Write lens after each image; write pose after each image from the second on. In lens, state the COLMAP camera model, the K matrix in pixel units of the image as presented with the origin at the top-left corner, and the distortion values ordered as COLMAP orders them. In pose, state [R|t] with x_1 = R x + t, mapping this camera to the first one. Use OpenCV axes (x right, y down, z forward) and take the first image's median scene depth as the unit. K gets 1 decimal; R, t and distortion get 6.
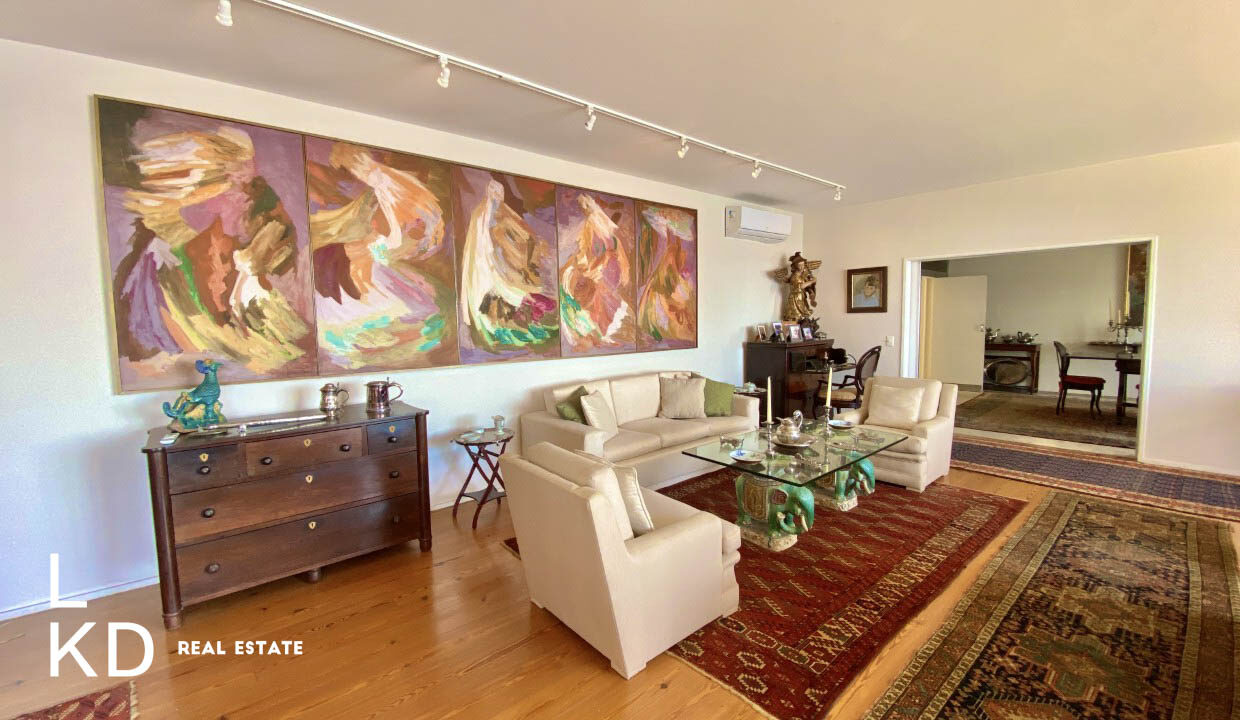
lens RADIAL K [[501.5, 0, 620.1], [0, 501.5, 361.3], [0, 0, 1]] dist [0.006472, -0.013951]
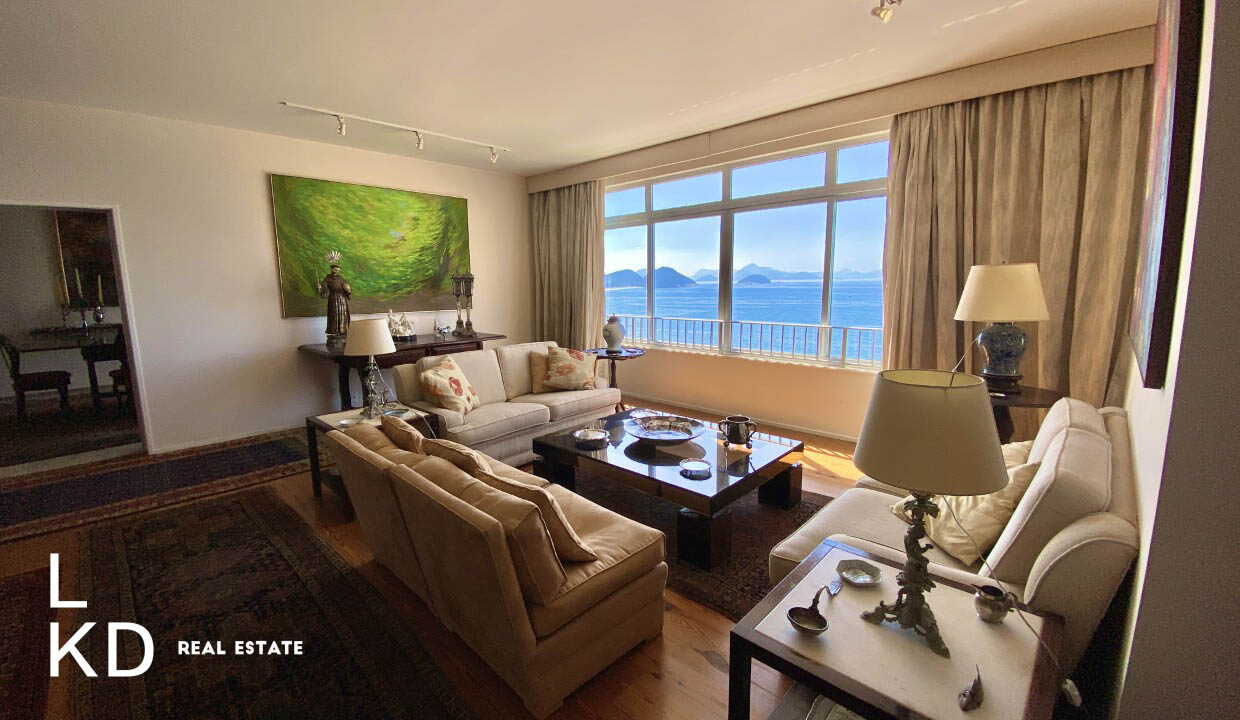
lens RADIAL K [[501.5, 0, 624.1], [0, 501.5, 358.2], [0, 0, 1]] dist [0.006472, -0.013951]
pose [[-0.099181, -0.134346, 0.985958, 0.090554], [0.102062, 0.984245, 0.144380, -0.017576], [-0.989821, 0.114948, -0.083907, 0.219843]]
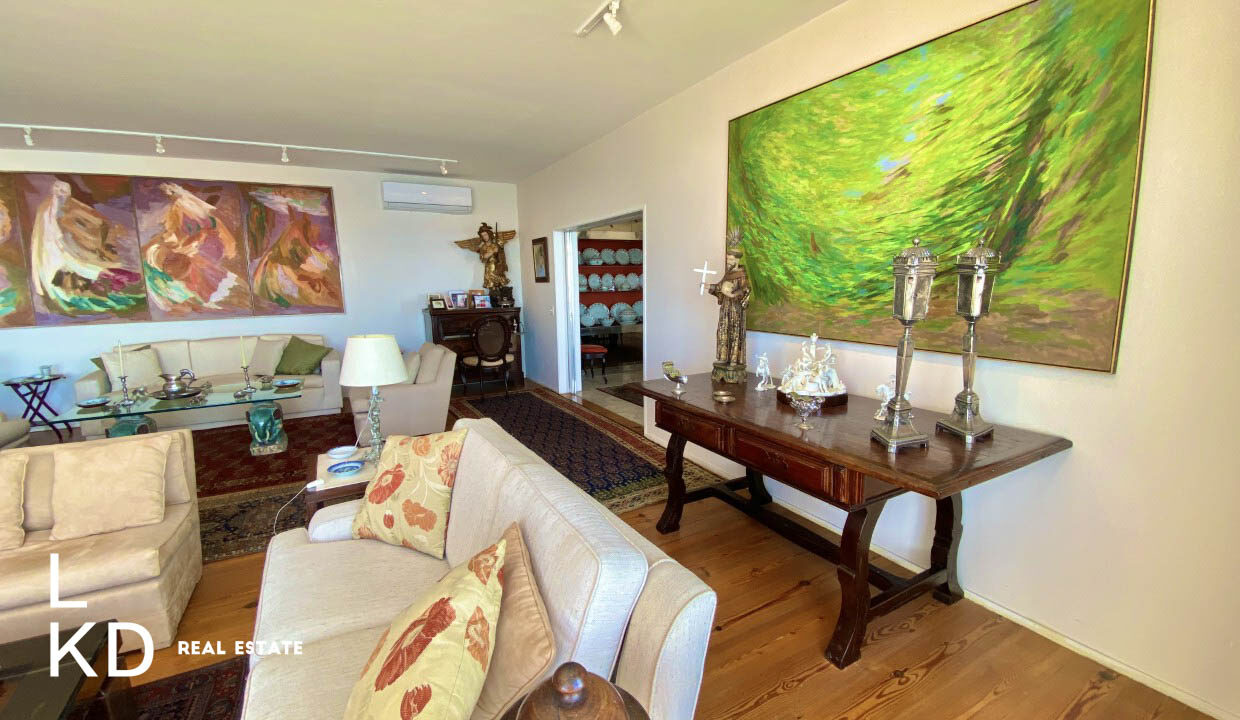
lens RADIAL K [[501.5, 0, 665.3], [0, 501.5, 360.2], [0, 0, 1]] dist [0.006472, -0.013951]
pose [[0.981199, 0.033100, -0.190140, 1.344316], [-0.018512, 0.996782, 0.077996, -0.028757], [0.192110, -0.073010, 0.978654, 0.050802]]
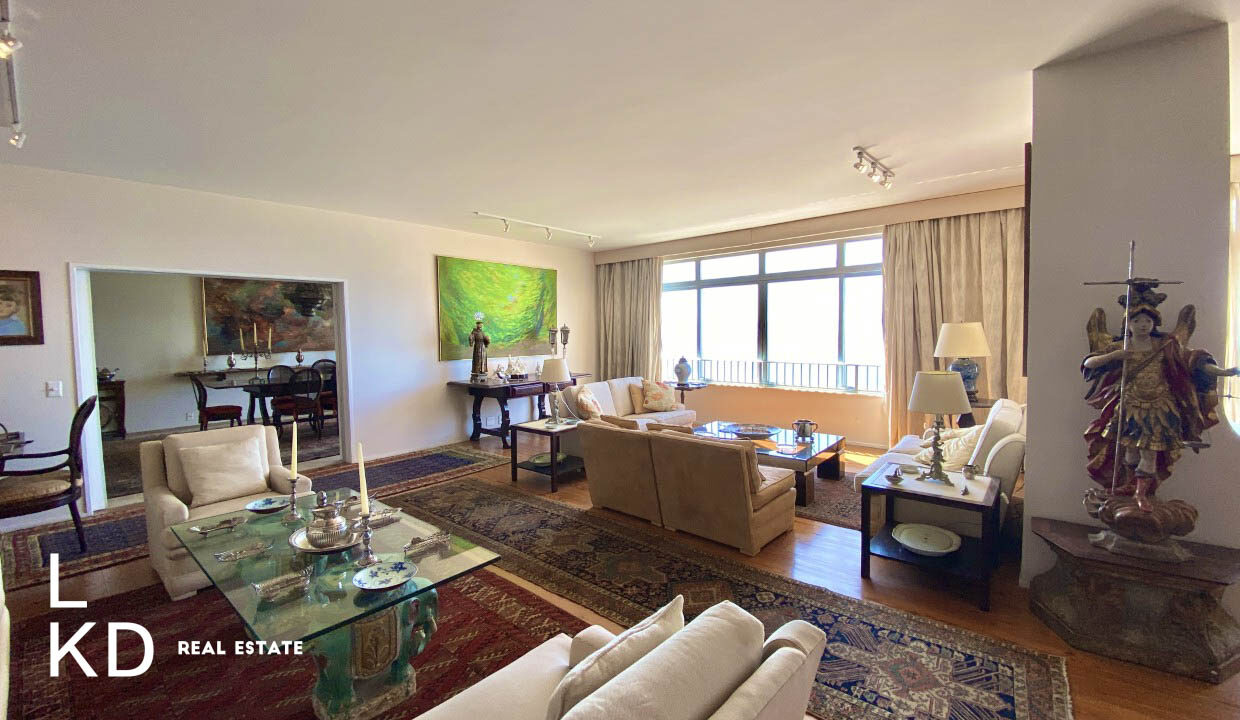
lens RADIAL K [[501.5, 0, 617.8], [0, 501.5, 357.2], [0, 0, 1]] dist [0.006472, -0.013951]
pose [[-0.143446, -0.036441, 0.988987, -0.276948], [0.105950, 0.993013, 0.051957, -0.055309], [-0.983971, 0.112236, -0.138583, 0.561054]]
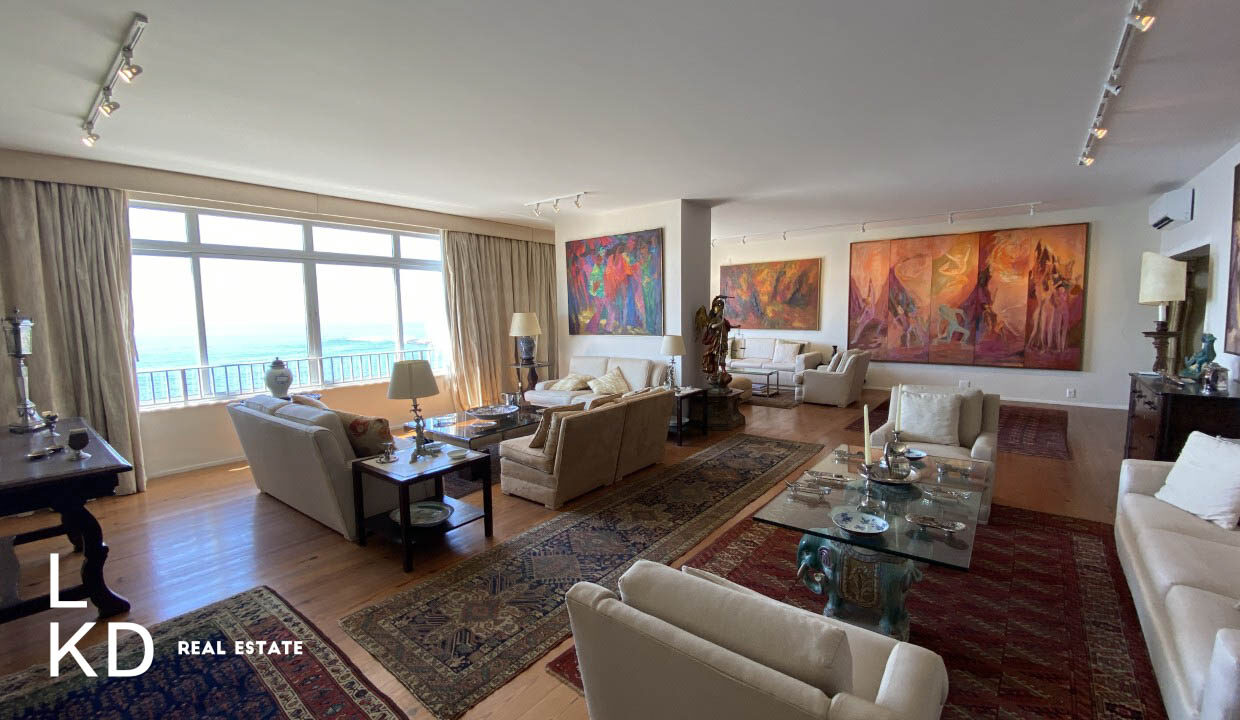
lens RADIAL K [[501.5, 0, 620.5], [0, 501.5, 357.3], [0, 0, 1]] dist [0.006472, -0.013951]
pose [[-0.981228, 0.047261, -0.186971, 0.743136], [0.012577, 0.983125, 0.182503, -0.146855], [0.192441, 0.176726, -0.965264, 1.349854]]
